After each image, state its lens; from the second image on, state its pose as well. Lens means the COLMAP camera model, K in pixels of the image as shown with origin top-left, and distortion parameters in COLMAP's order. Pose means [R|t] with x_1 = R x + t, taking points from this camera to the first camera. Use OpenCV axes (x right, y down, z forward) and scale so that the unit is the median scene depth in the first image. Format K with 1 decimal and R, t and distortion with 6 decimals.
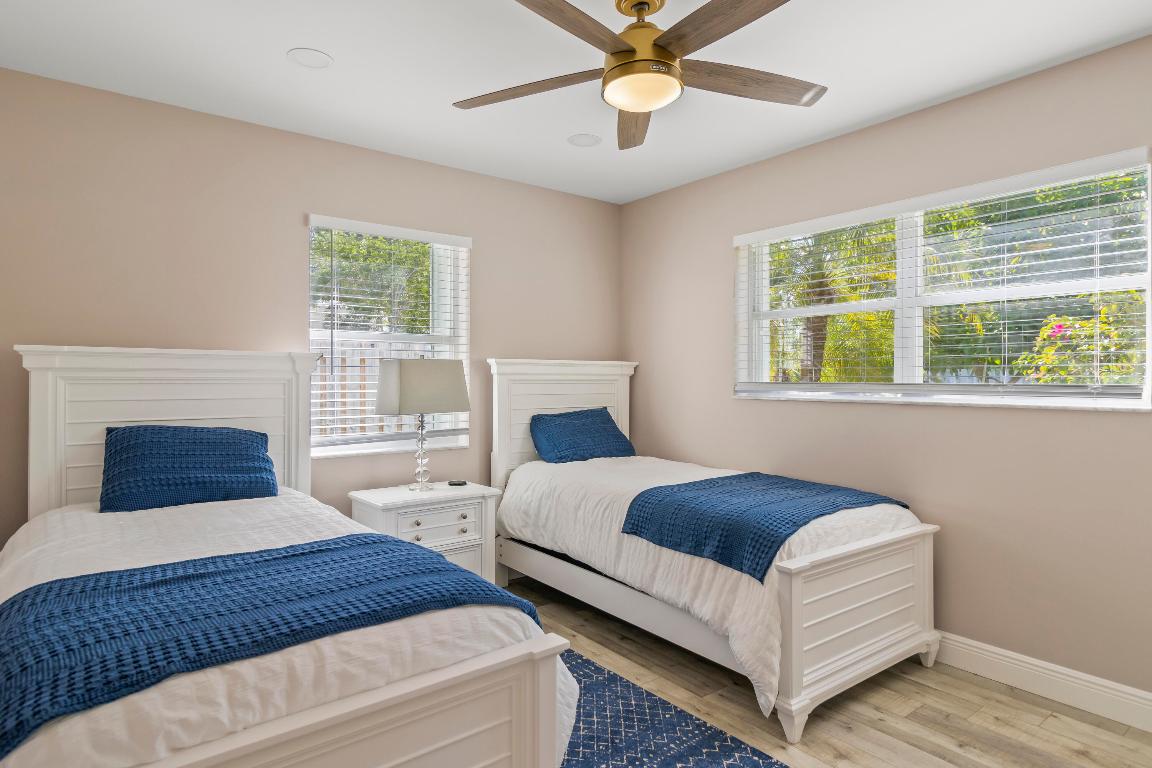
lens RADIAL K [[615.9, 0, 572.8], [0, 615.9, 372.1], [0, 0, 1]] dist [0.000102, -0.000005]
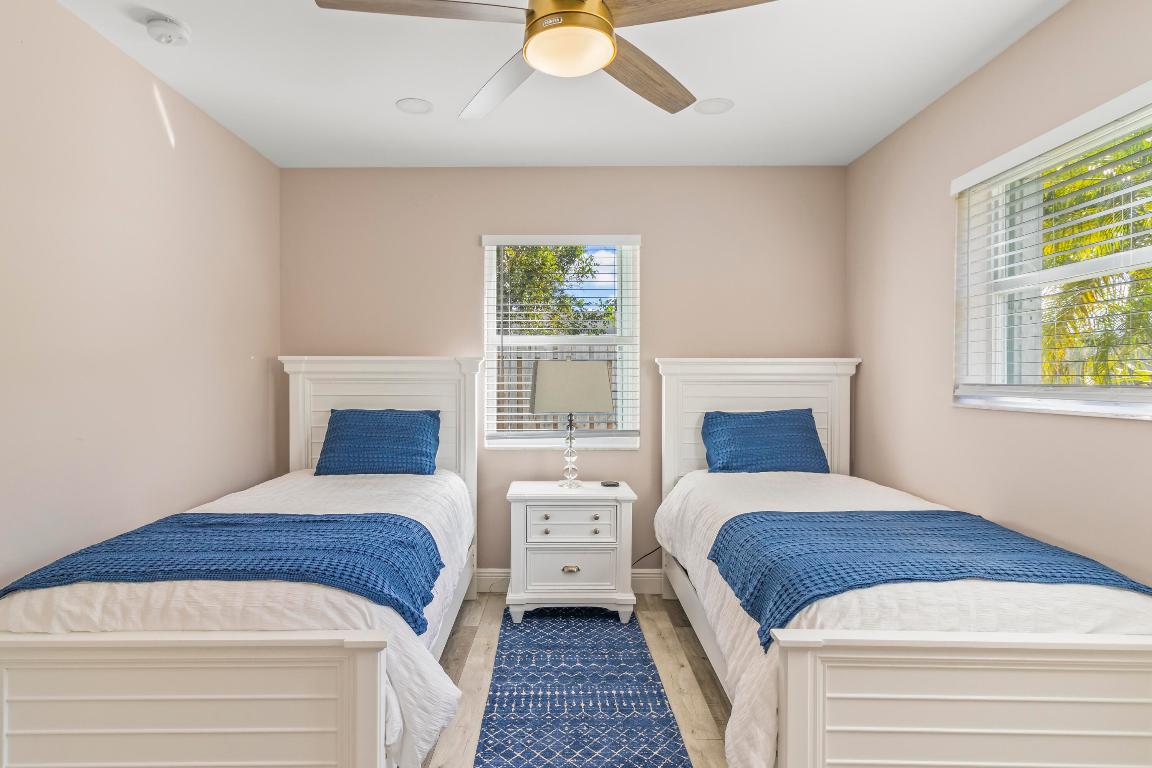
lens RADIAL K [[616.3, 0, 574.2], [0, 616.3, 380.1], [0, 0, 1]] dist [0.000968, -0.000245]
pose [[0.798735, -0.000501, -0.601682, 0.465358], [0.006319, 0.999951, 0.007556, 0.005311], [0.601649, -0.009837, 0.798700, 0.216439]]
